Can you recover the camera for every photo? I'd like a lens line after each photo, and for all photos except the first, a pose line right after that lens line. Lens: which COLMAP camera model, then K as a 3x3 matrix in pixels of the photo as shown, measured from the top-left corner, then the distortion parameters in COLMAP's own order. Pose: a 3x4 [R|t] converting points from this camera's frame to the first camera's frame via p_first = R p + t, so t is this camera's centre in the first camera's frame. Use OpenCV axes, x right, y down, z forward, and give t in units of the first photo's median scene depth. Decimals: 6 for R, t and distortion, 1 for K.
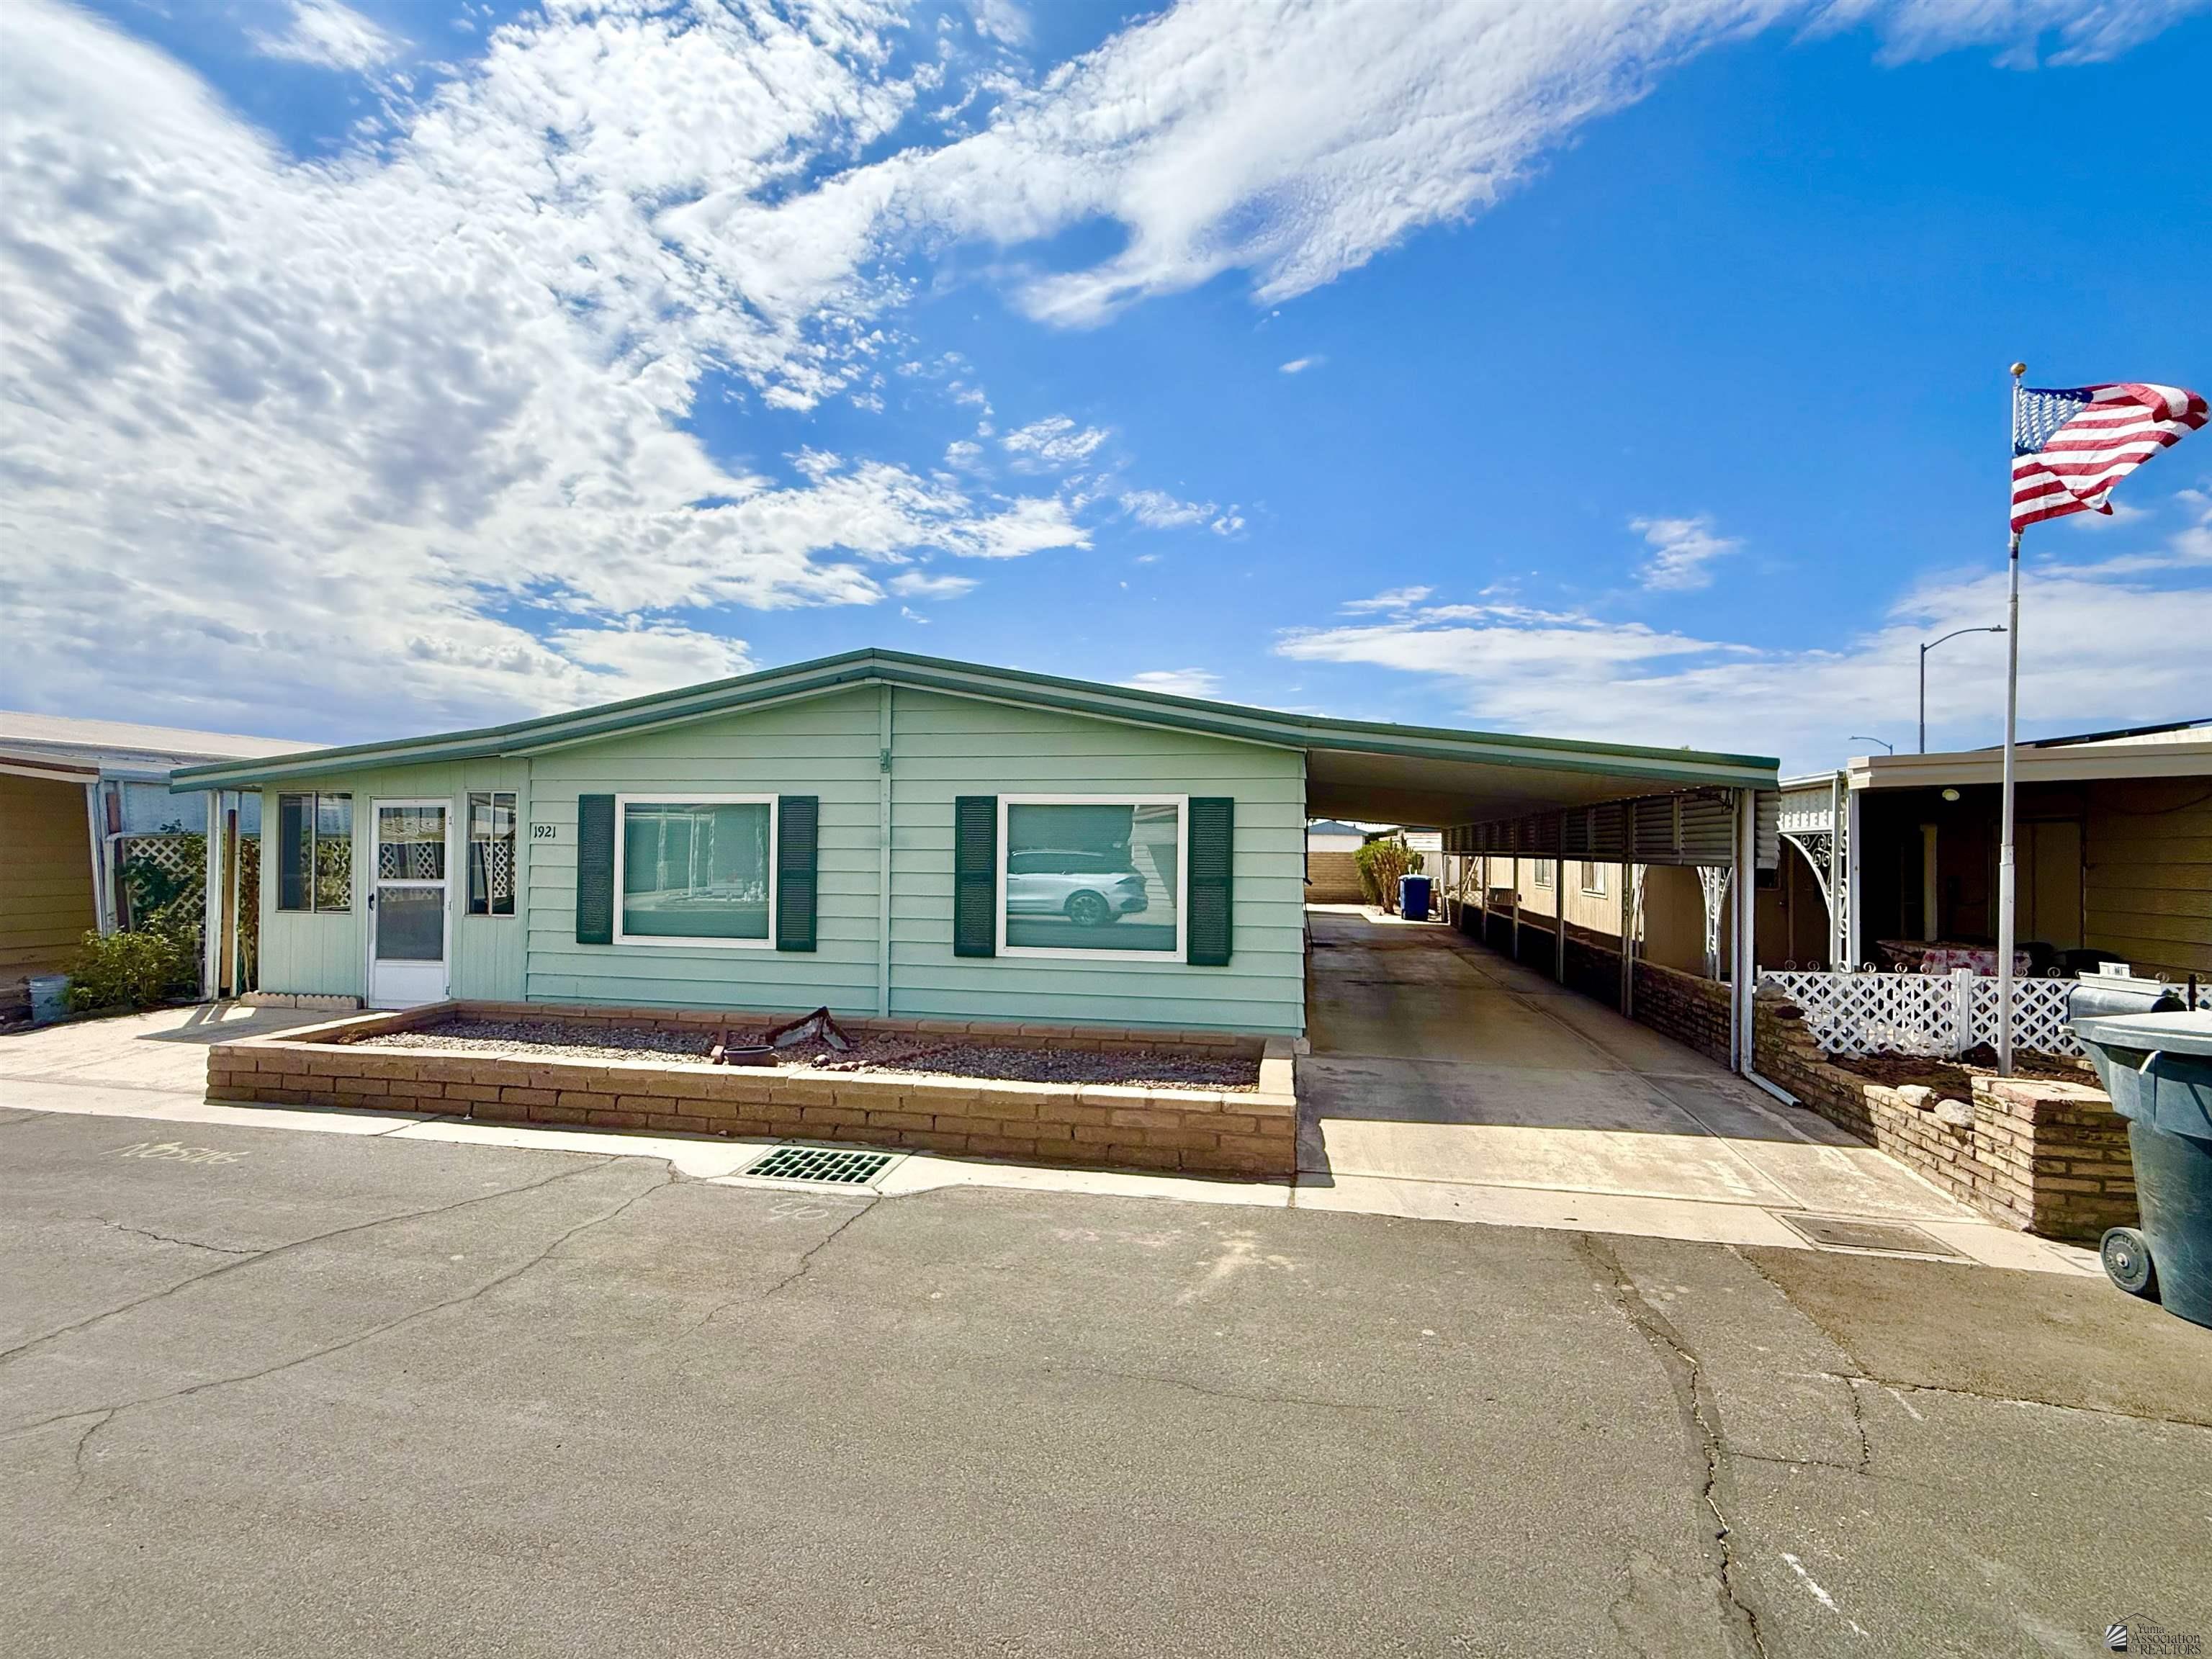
lens RADIAL K [[1006.3, 0, 1105.7], [0, 1006.3, 822.3], [0, 0, 1]] dist [-0.001038, 0.000690]
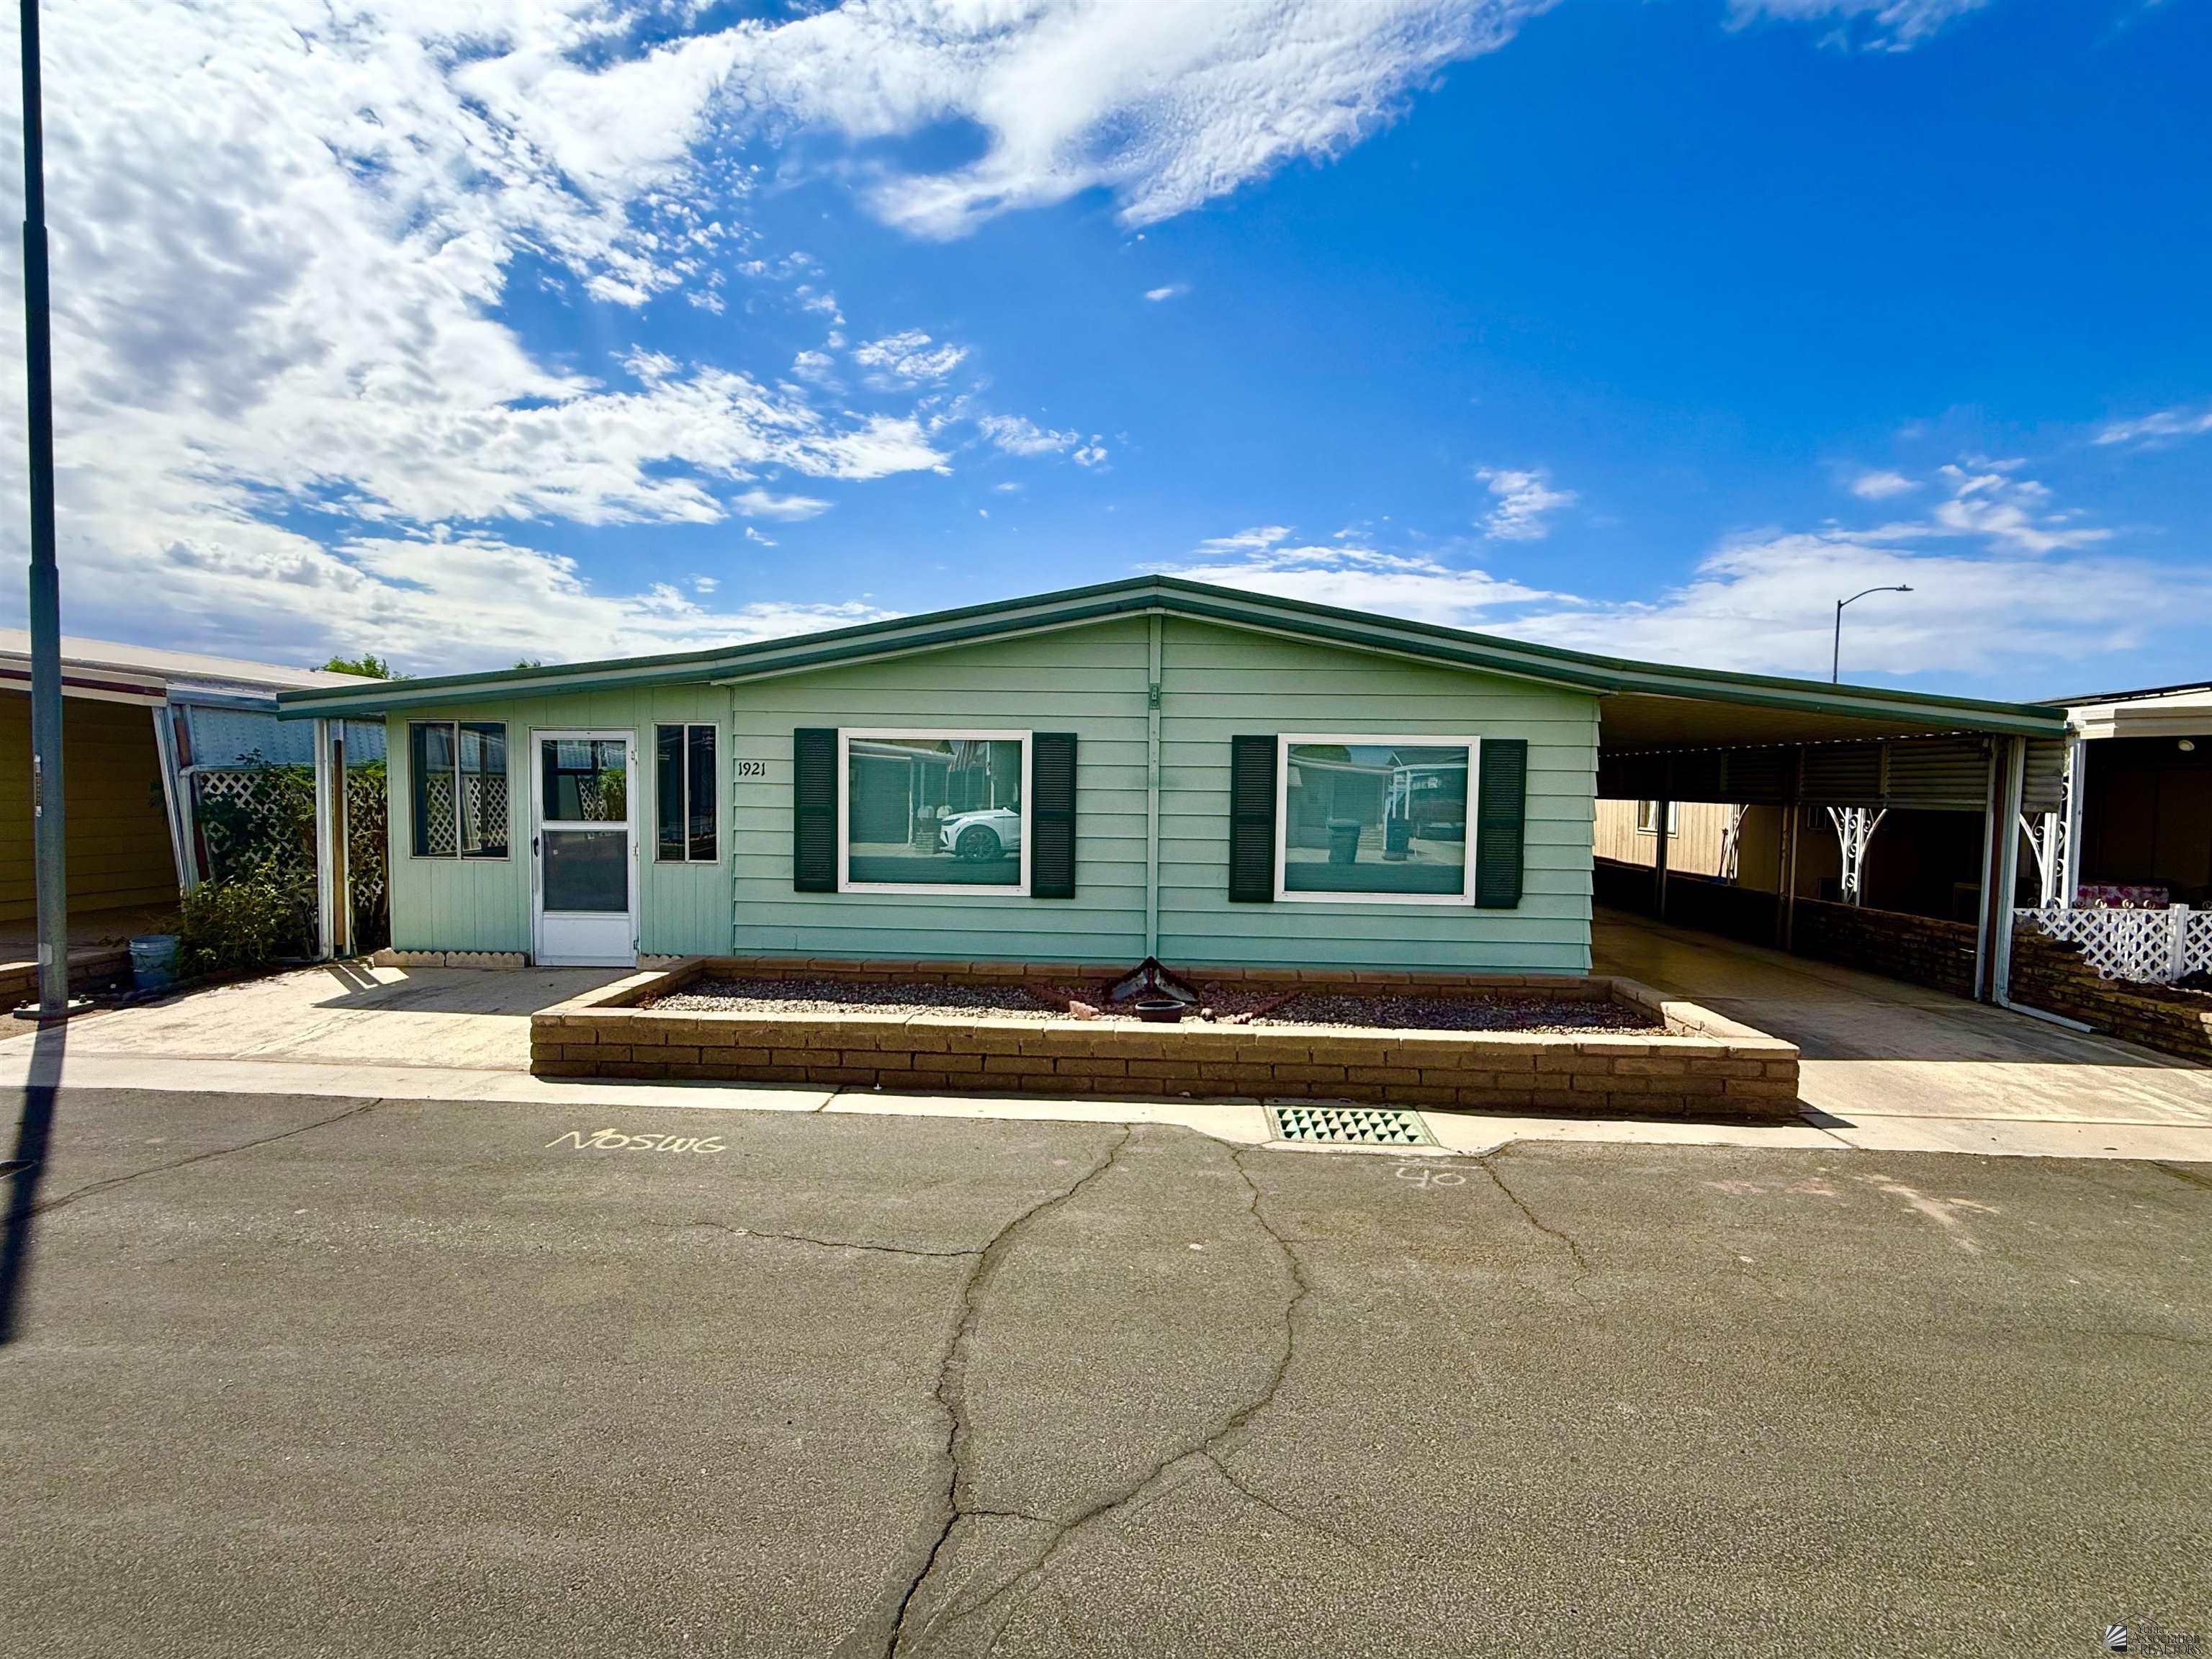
lens RADIAL K [[1008.5, 0, 1101.4], [0, 1008.5, 824.0], [0, 0, 1]] dist [0.000266, -0.000861]
pose [[0.990876, -0.000402, 0.134778, -0.394548], [-0.008395, 0.997870, 0.064697, -0.002714], [-0.134517, -0.065238, 0.988761, 0.063779]]
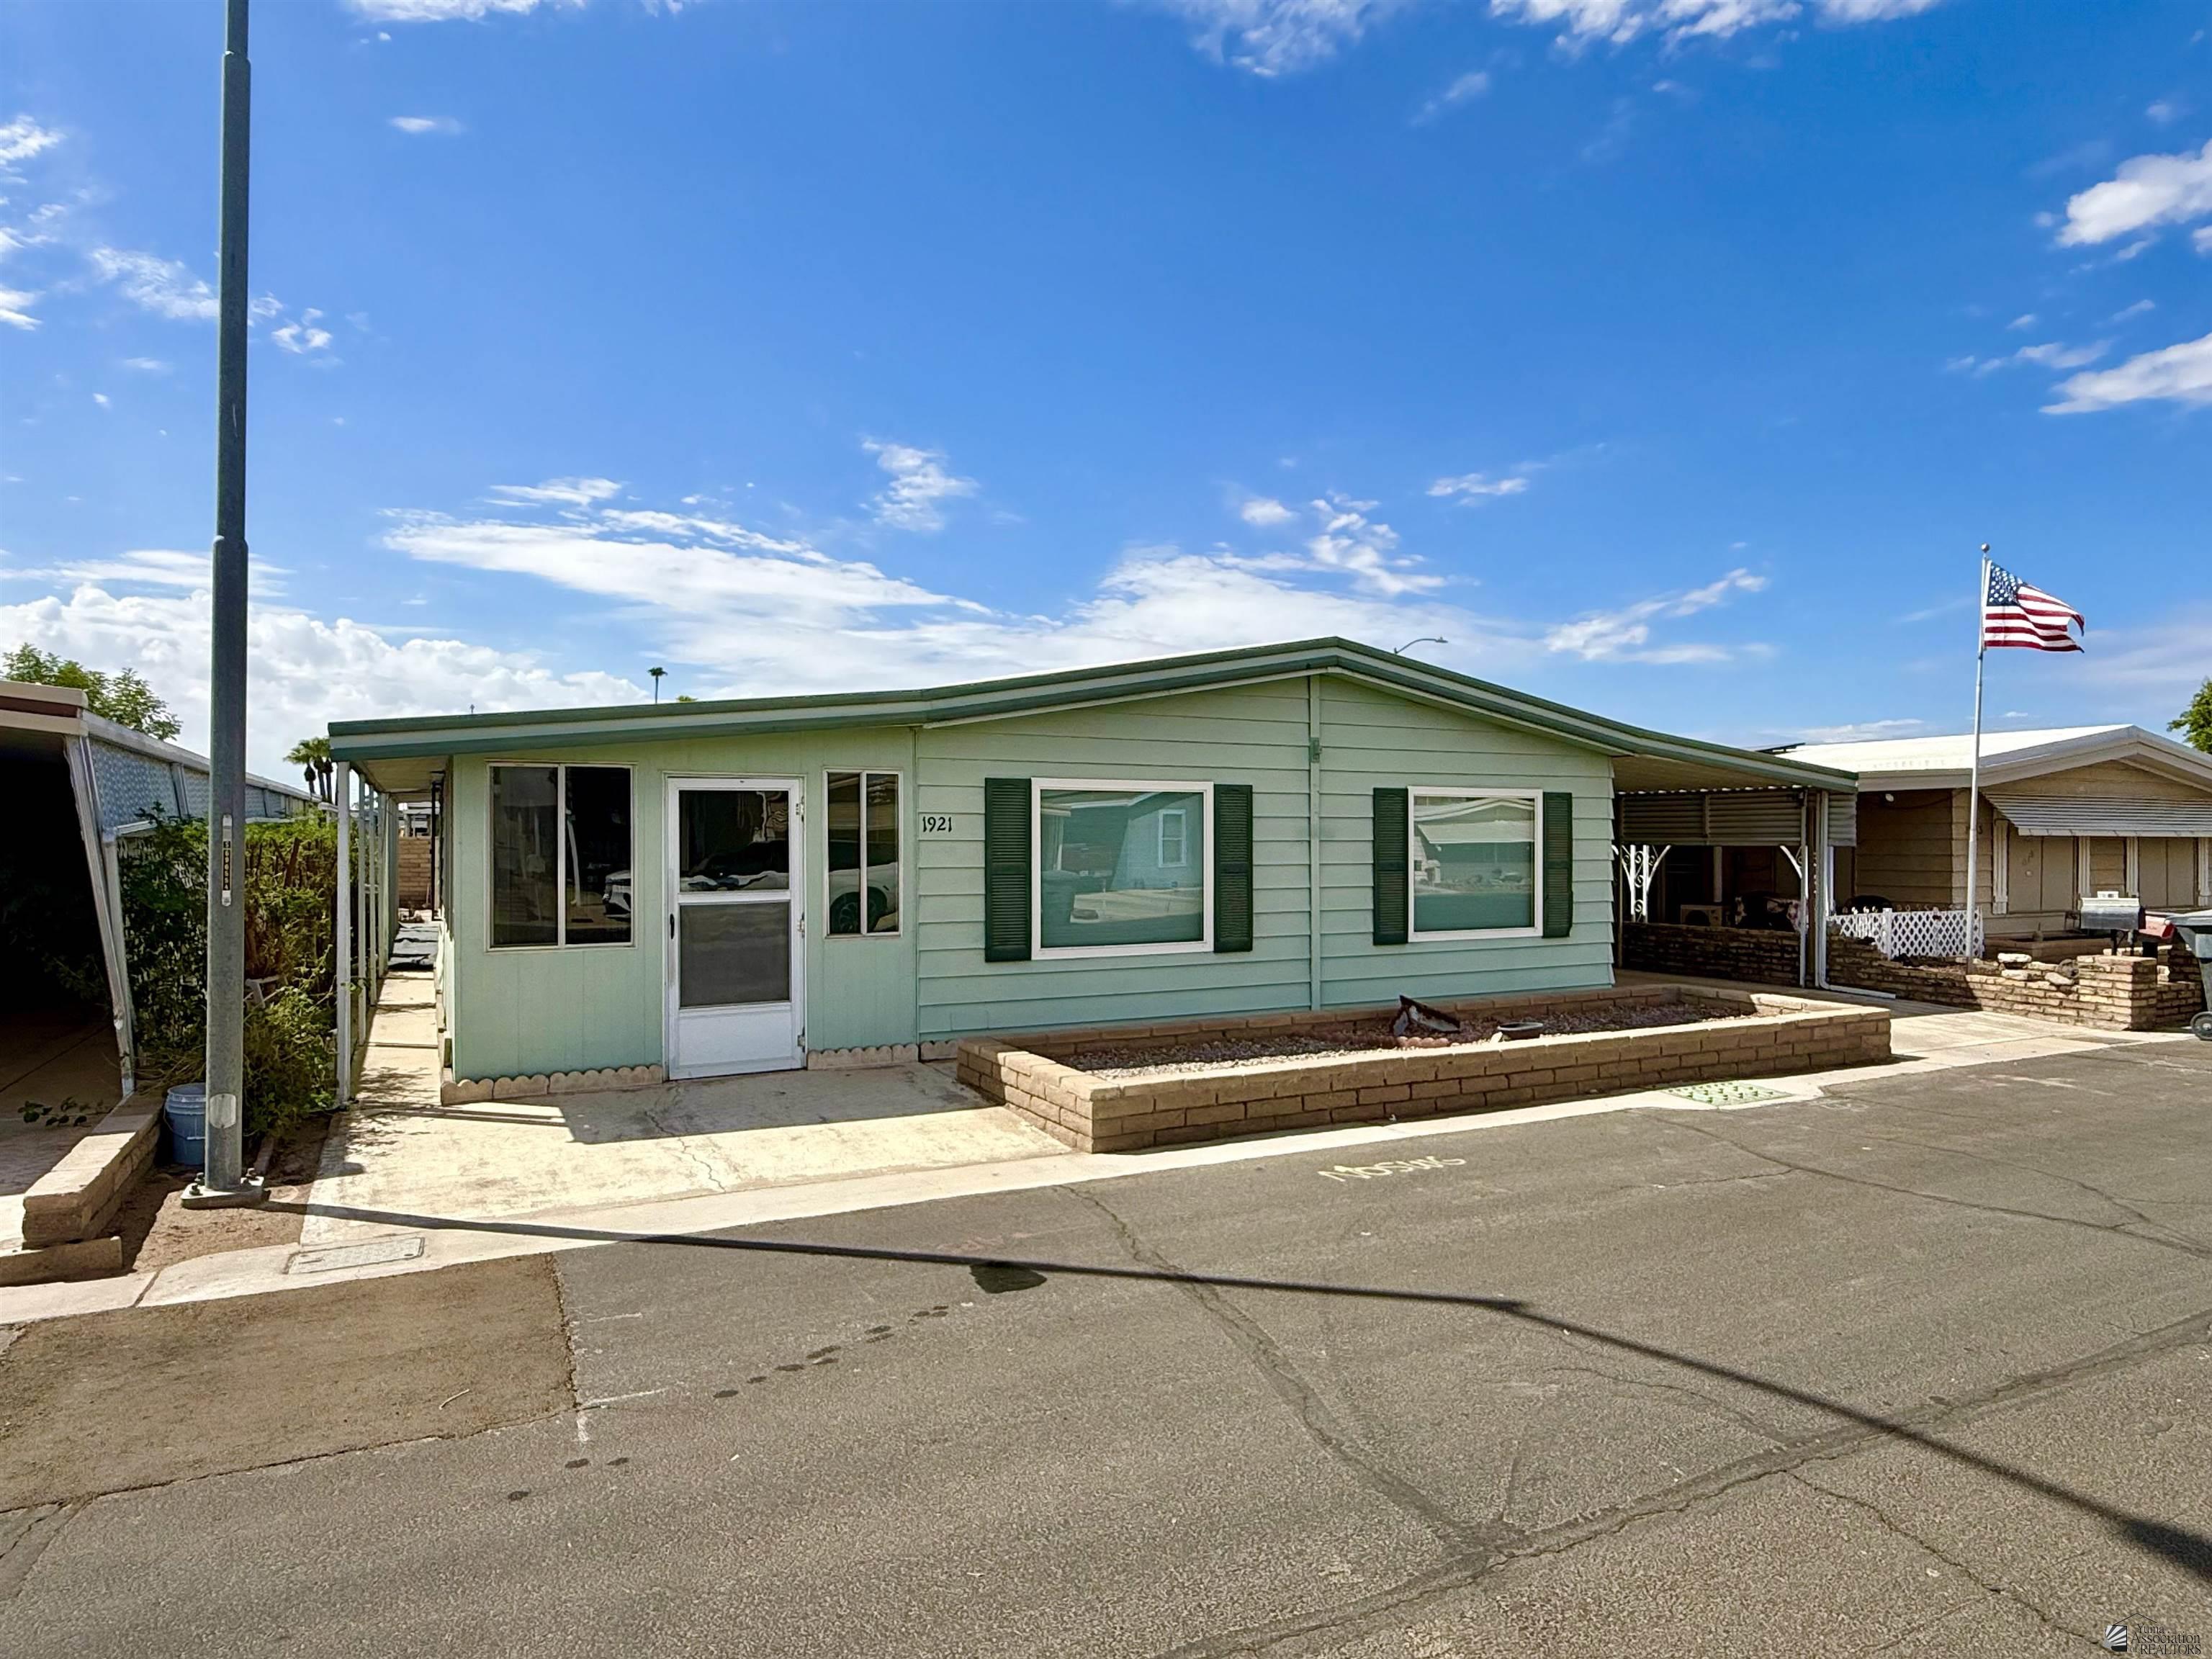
lens RADIAL K [[1329.1, 0, 1106.0], [0, 1329.1, 829.5], [0, 0, 1]] dist [-0.003544, -0.000884]
pose [[0.785994, -0.006910, 0.618195, -1.170935], [-0.007373, 0.999762, 0.020549, -0.009165], [-0.618190, -0.020709, 0.785756, 0.113412]]
